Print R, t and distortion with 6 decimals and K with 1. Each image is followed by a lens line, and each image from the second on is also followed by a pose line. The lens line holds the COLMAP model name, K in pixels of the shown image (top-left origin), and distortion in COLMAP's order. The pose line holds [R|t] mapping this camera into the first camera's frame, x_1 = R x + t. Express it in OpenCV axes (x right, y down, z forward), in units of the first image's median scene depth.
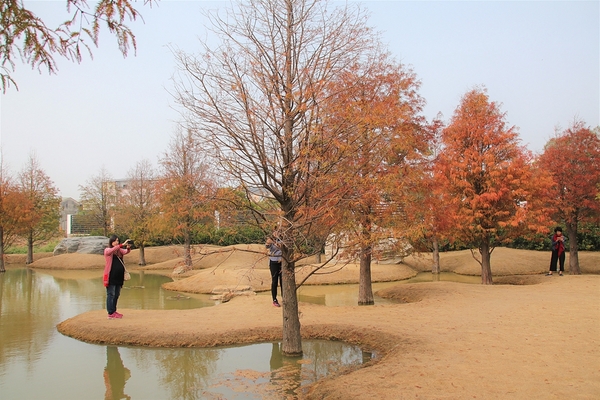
lens RADIAL K [[492.2, 0, 300.0], [0, 492.2, 200.0], [0, 0, 1]] dist [-0.143563, 0.120251]
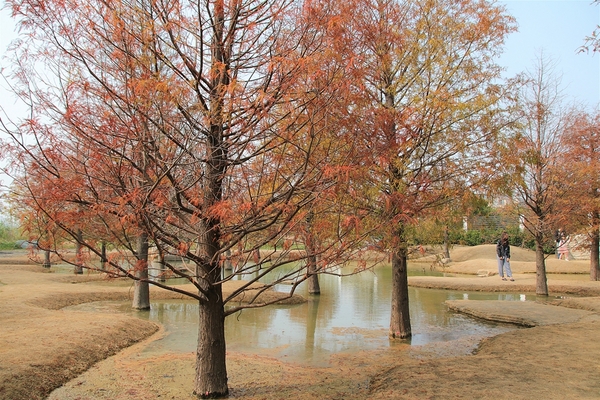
lens RADIAL K [[491.5, 0, 298.7], [0, 491.5, 206.6], [0, 0, 1]] dist [-0.136644, 0.120200]
pose [[0.896599, -0.010958, -0.442707, -0.018940], [0.011373, 0.999934, -0.001719, -0.010413], [0.442697, -0.003494, 0.896665, -0.493794]]
